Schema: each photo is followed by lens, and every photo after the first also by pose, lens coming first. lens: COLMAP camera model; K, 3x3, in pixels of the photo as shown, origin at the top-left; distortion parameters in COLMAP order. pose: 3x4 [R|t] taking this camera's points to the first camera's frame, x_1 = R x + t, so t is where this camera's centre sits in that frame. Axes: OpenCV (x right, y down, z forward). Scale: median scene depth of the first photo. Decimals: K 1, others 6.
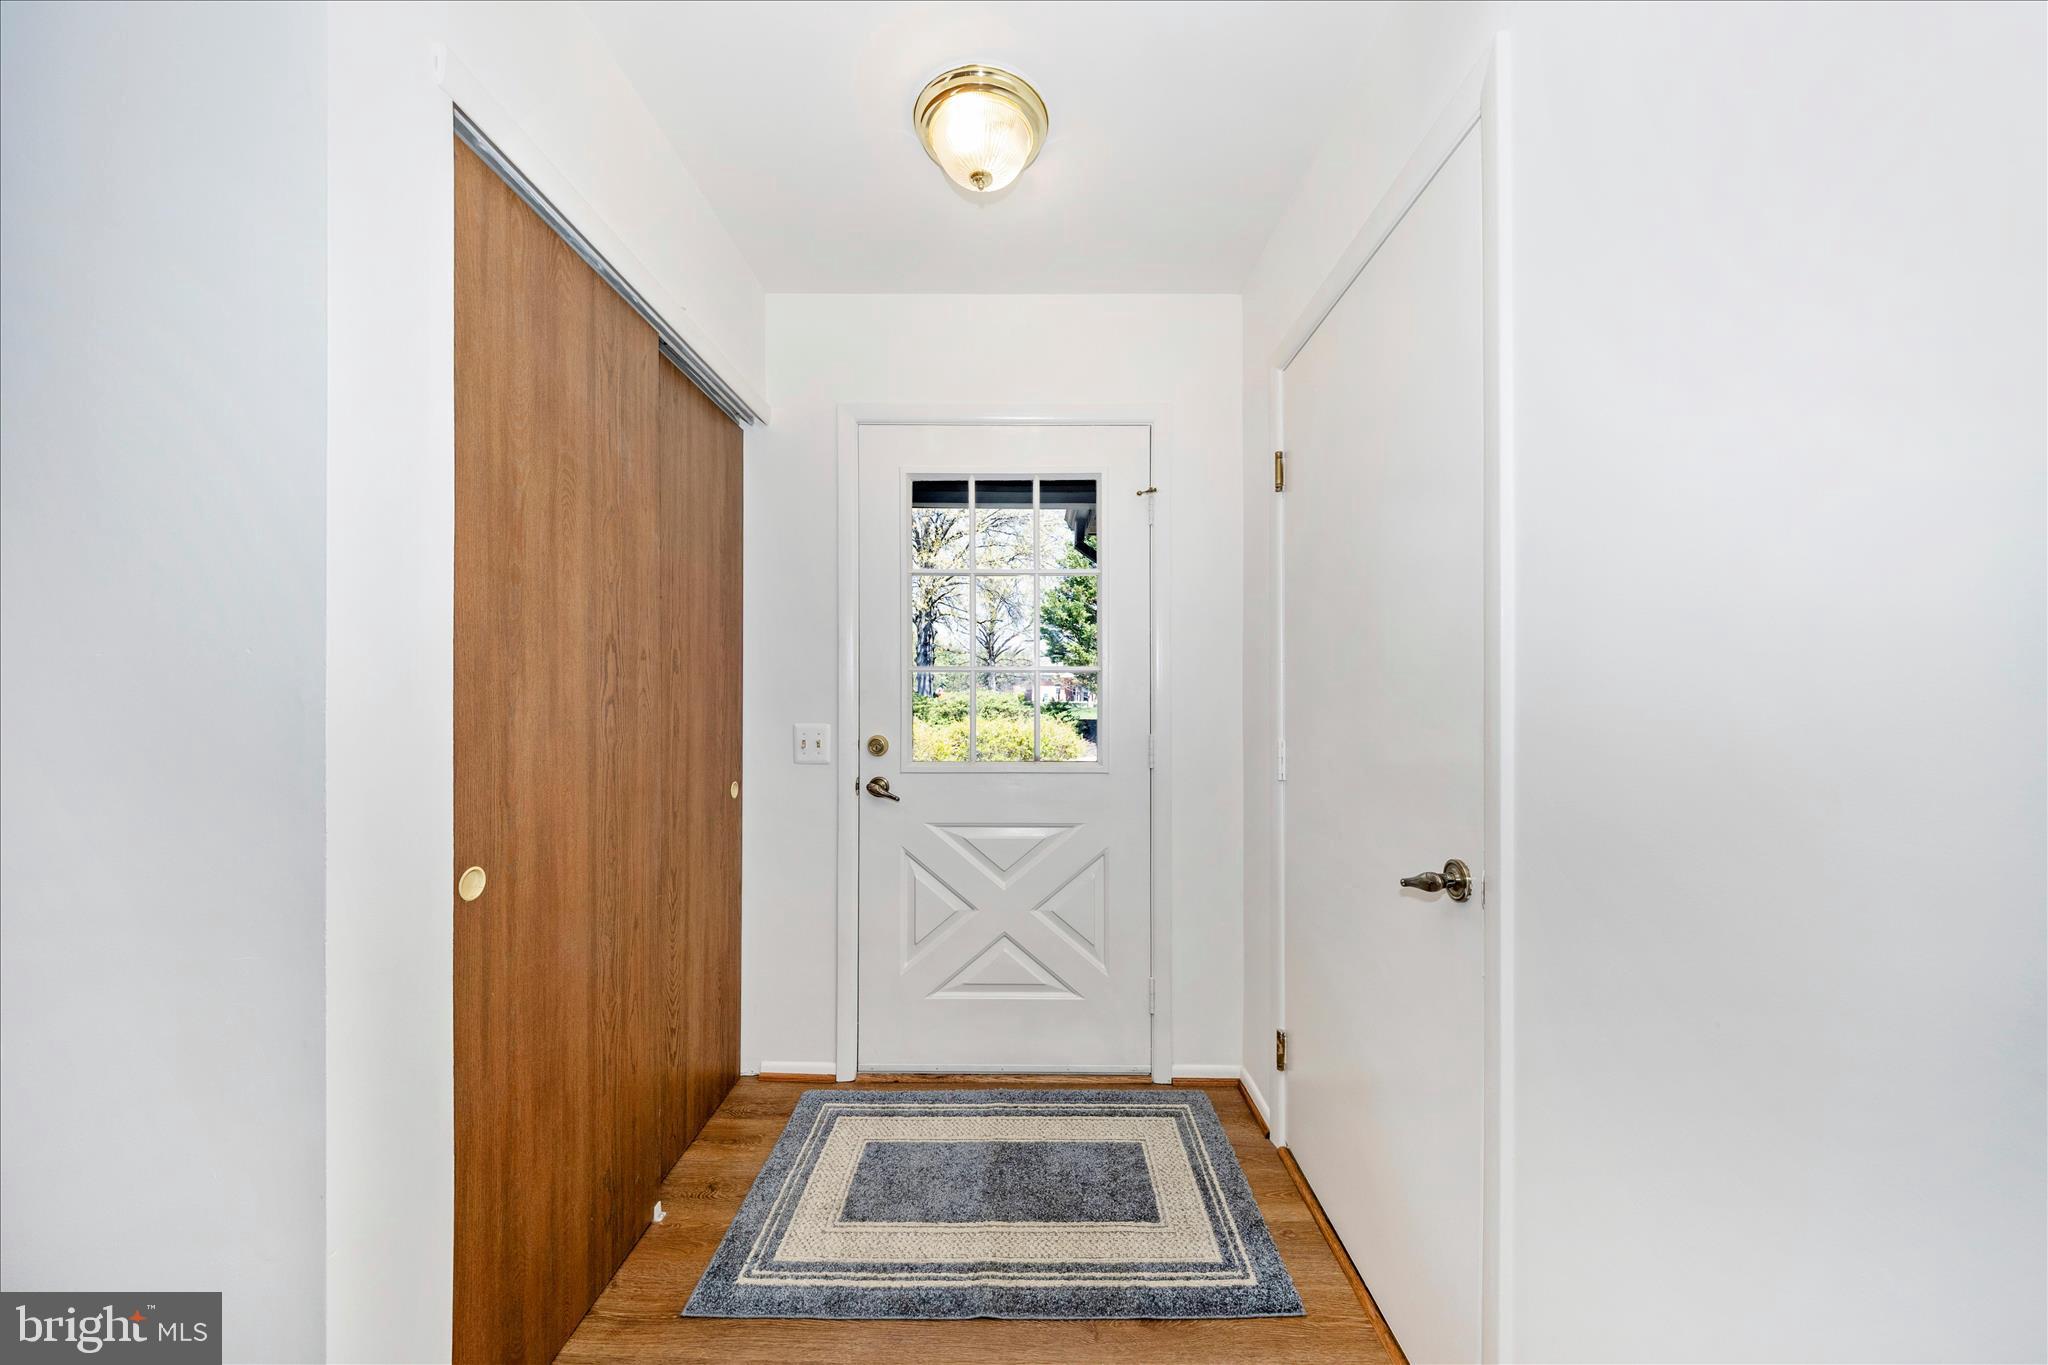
lens RADIAL K [[709.1, 0, 1018.8], [0, 709.1, 681.9], [0, 0, 1]] dist [-0.002303, -0.000355]
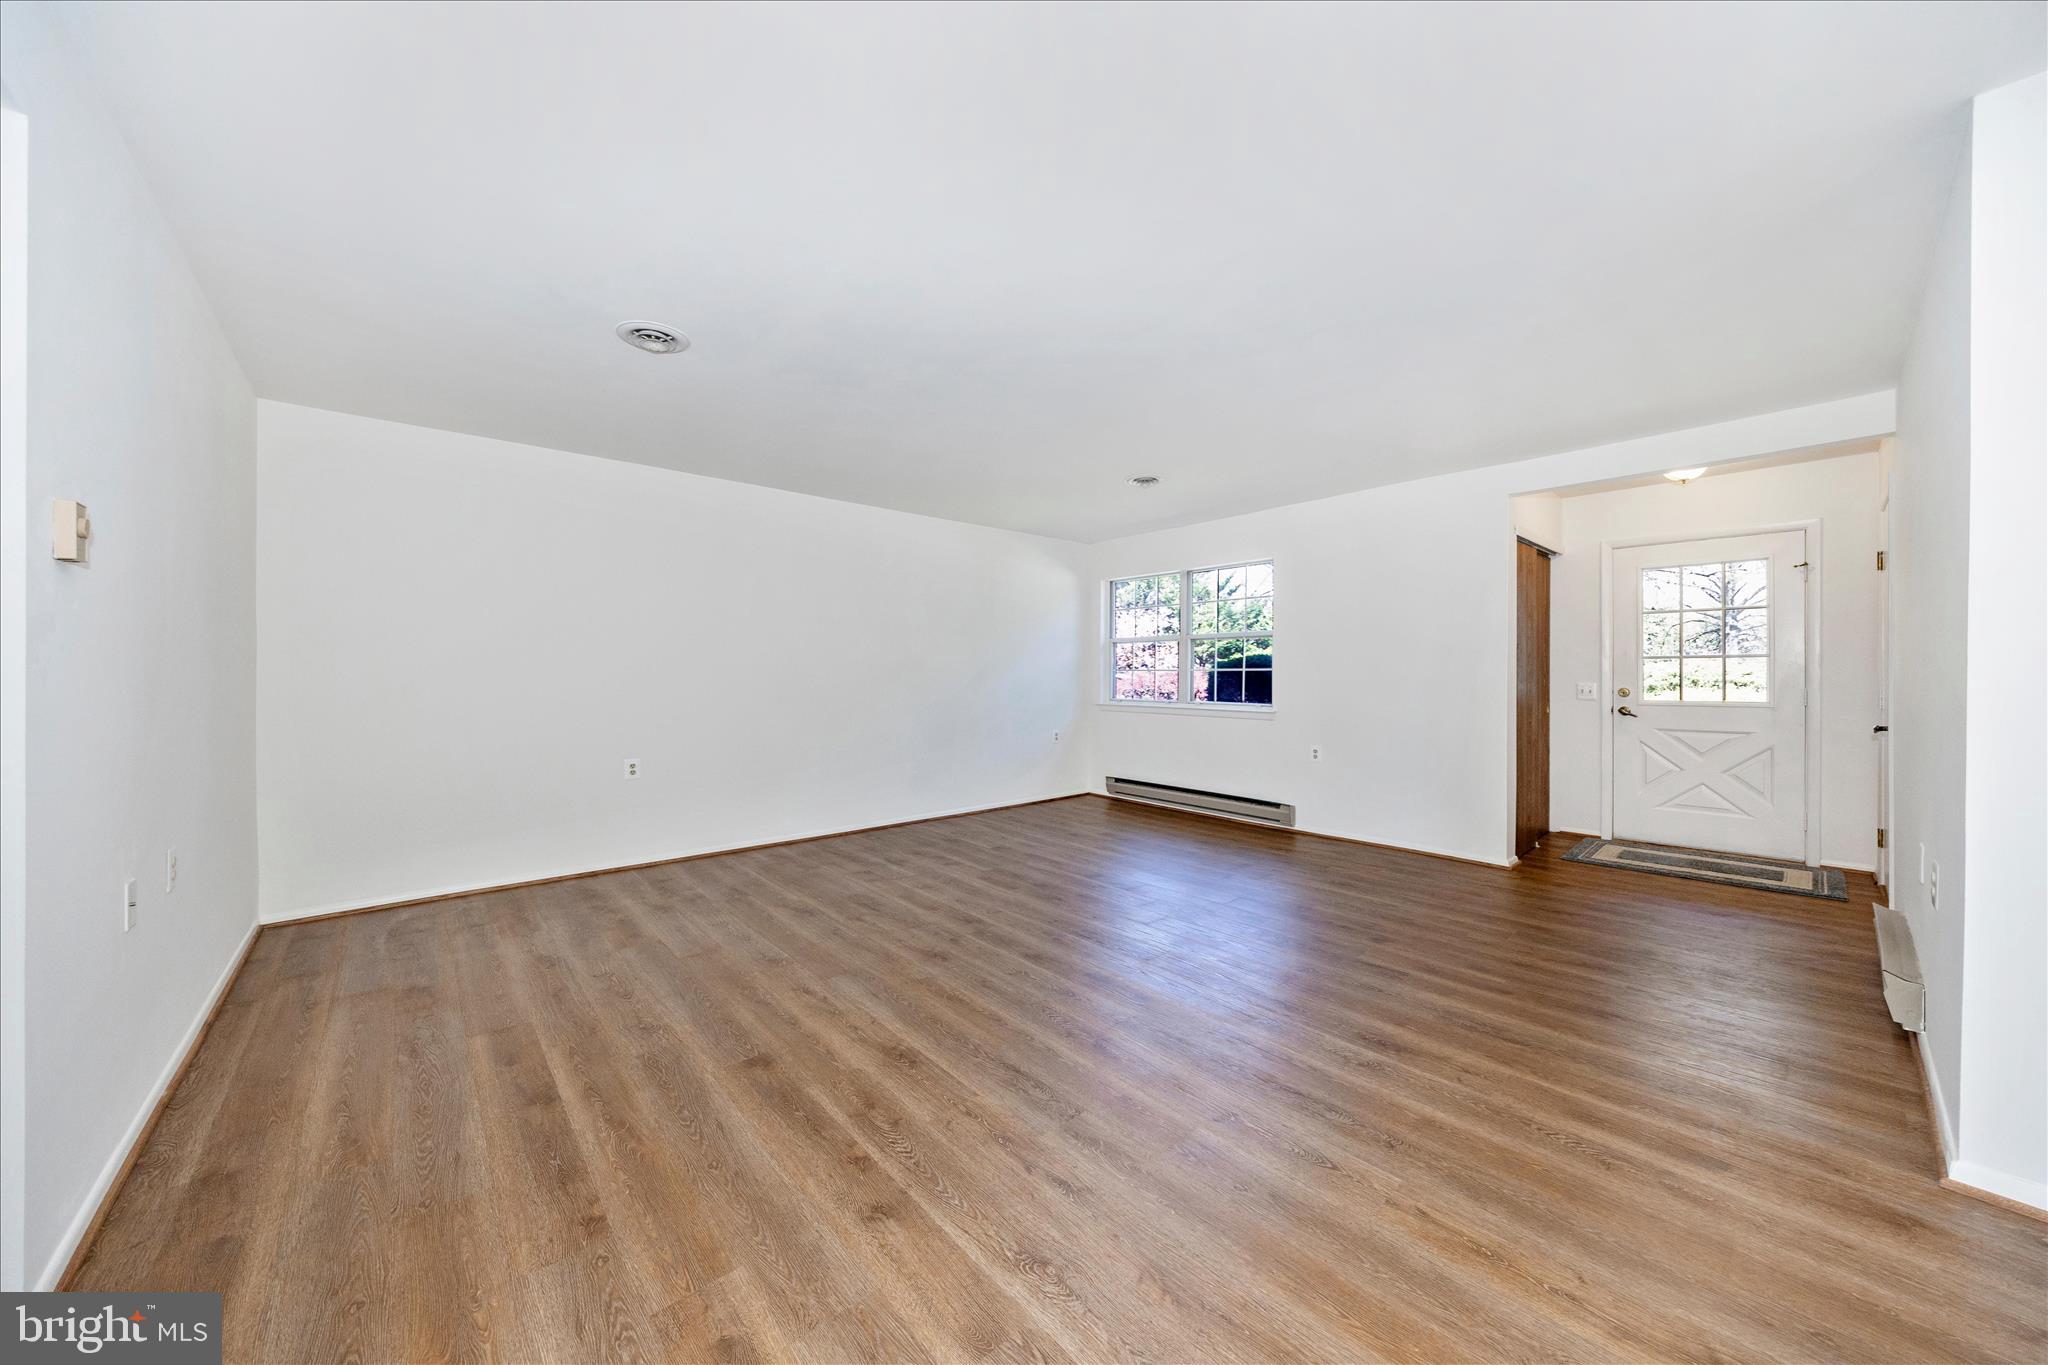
lens RADIAL K [[709.1, 0, 1018.8], [0, 709.1, 681.9], [0, 0, 1]] dist [-0.002303, -0.000355]
pose [[0.675852, 0.002829, -0.737032, 0.155127], [0.024443, 0.999357, 0.026250, -0.048334], [0.736632, -0.035756, 0.675348, -1.903931]]
